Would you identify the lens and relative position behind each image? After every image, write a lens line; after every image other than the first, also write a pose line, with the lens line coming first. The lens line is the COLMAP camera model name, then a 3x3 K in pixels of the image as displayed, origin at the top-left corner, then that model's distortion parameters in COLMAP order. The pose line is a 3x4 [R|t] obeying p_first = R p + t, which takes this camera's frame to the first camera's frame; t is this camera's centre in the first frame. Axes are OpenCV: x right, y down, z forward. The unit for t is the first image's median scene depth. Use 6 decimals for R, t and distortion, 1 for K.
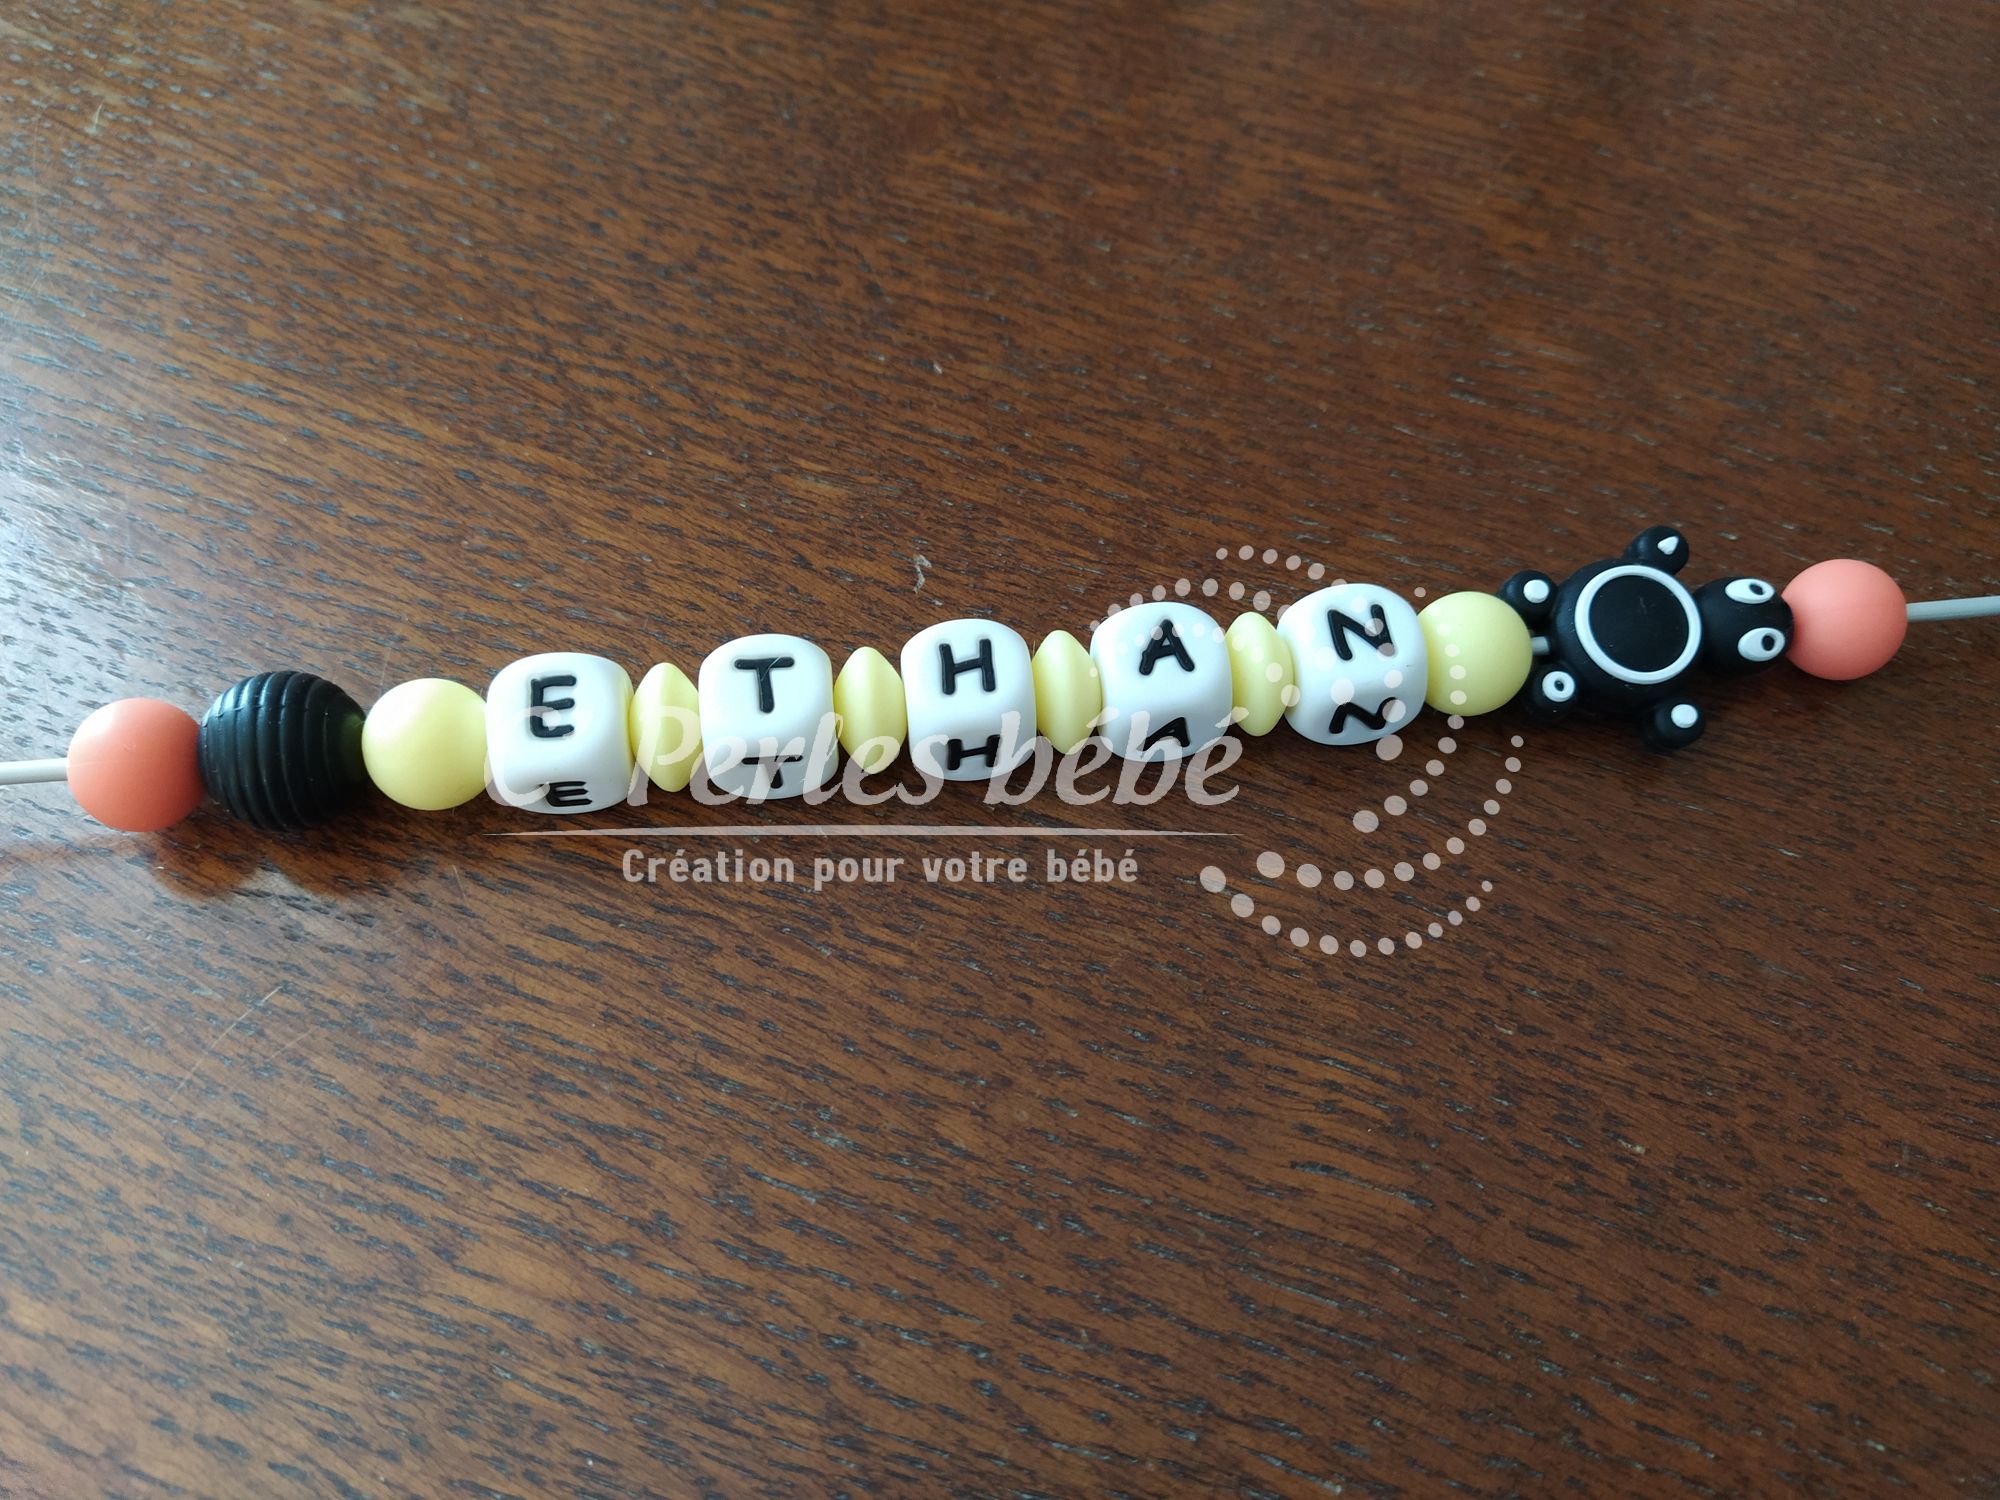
lens RADIAL K [[1585.3, 0, 1007.0], [0, 1585.3, 745.9], [0, 0, 1]] dist [0.059036, -0.148435]
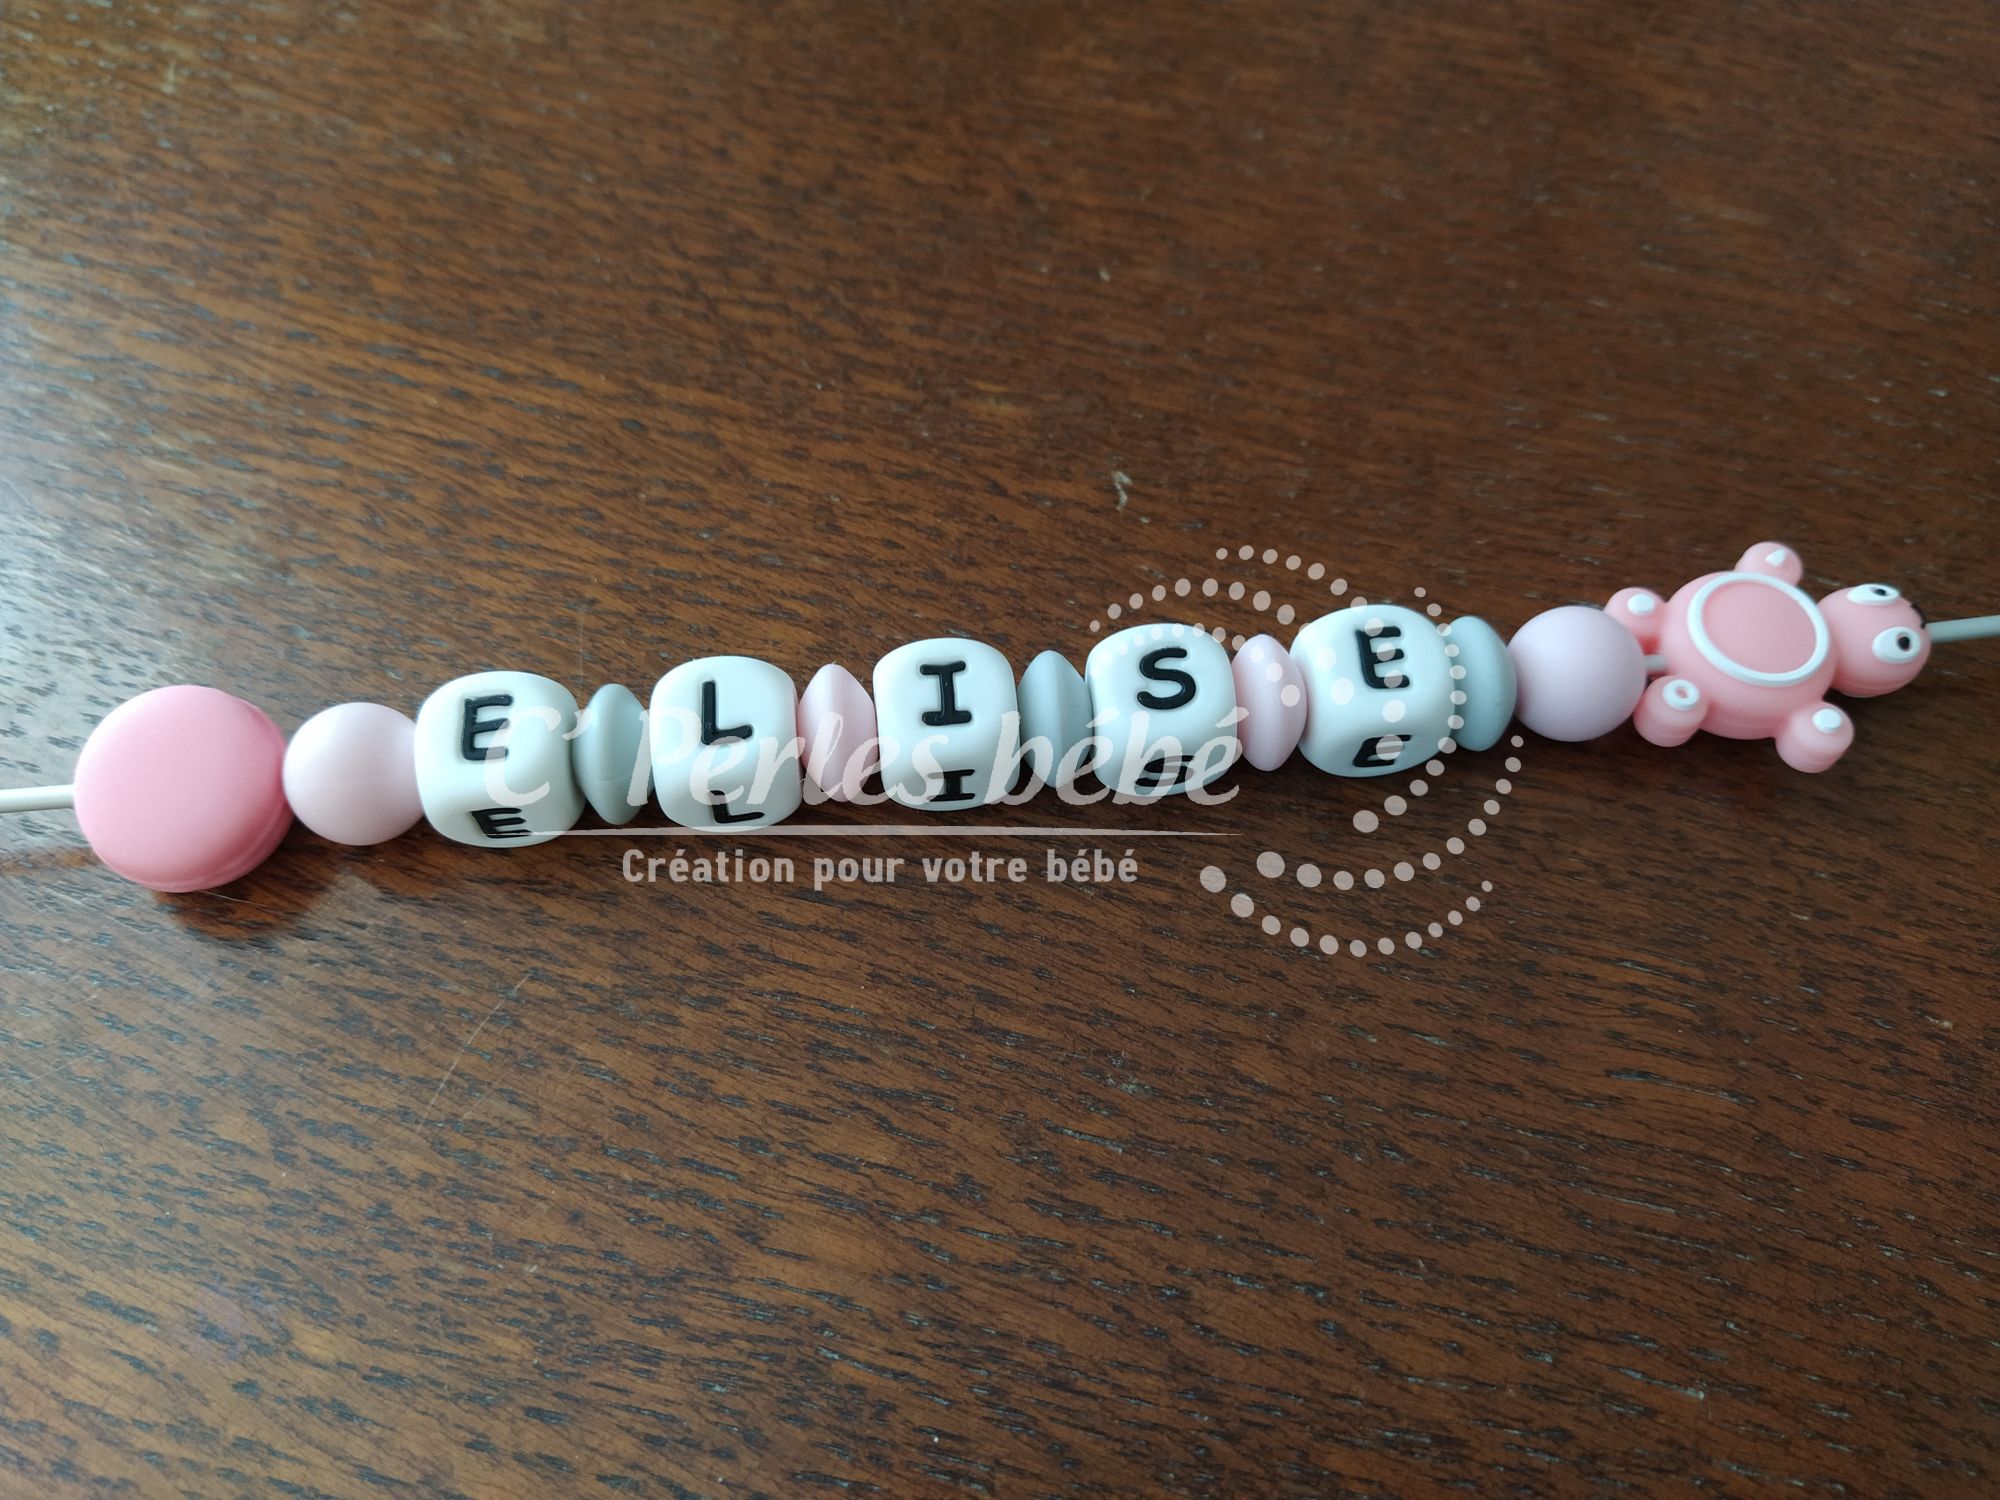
lens RADIAL K [[1585.3, 0, 992.2], [0, 1585.3, 747.1], [0, 0, 1]] dist [0.059036, -0.148435]
pose [[0.996785, -0.078587, 0.015606, -0.186221], [0.077884, 0.996100, 0.041466, -0.001683], [-0.018804, -0.040117, 0.999018, 0.051861]]
